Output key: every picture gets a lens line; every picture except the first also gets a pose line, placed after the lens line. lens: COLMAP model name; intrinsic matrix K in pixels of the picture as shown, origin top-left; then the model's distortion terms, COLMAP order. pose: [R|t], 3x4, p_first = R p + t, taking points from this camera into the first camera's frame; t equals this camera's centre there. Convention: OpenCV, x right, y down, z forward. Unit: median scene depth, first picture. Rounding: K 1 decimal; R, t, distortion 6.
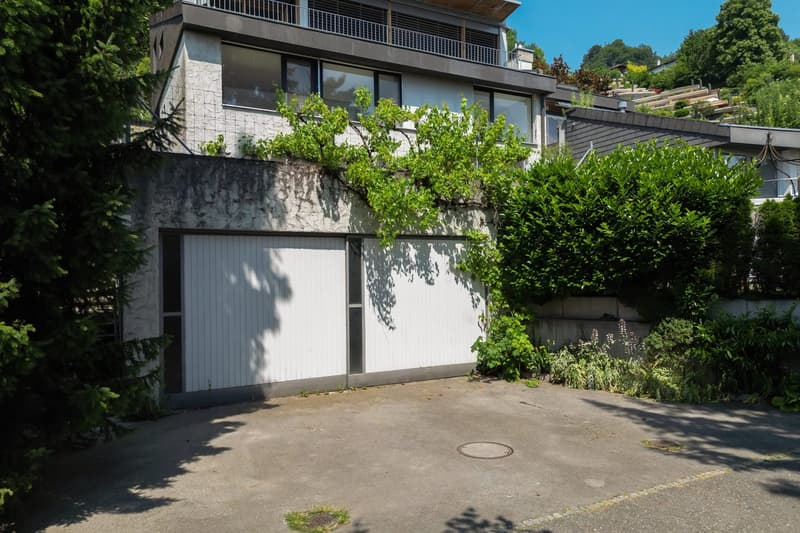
lens RADIAL K [[563.6, 0, 400.0], [0, 563.6, 266.5], [0, 0, 1]] dist [0.088695, -0.097620]
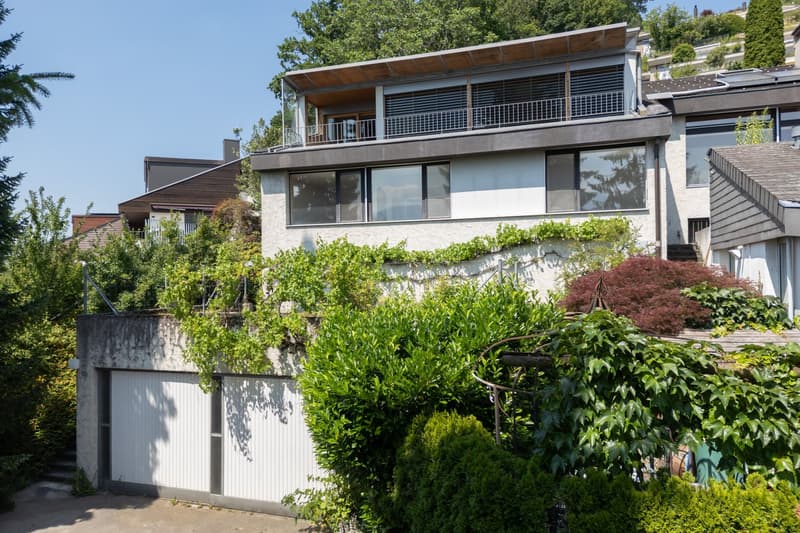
lens RADIAL K [[563.6, 0, 400.0], [0, 563.6, 266.5], [0, 0, 1]] dist [0.088695, -0.097620]
pose [[0.681613, -0.007921, -0.731670, 1.027088], [0.016759, 0.999848, 0.004788, -0.272520], [0.731521, -0.015526, 0.681643, 0.476592]]
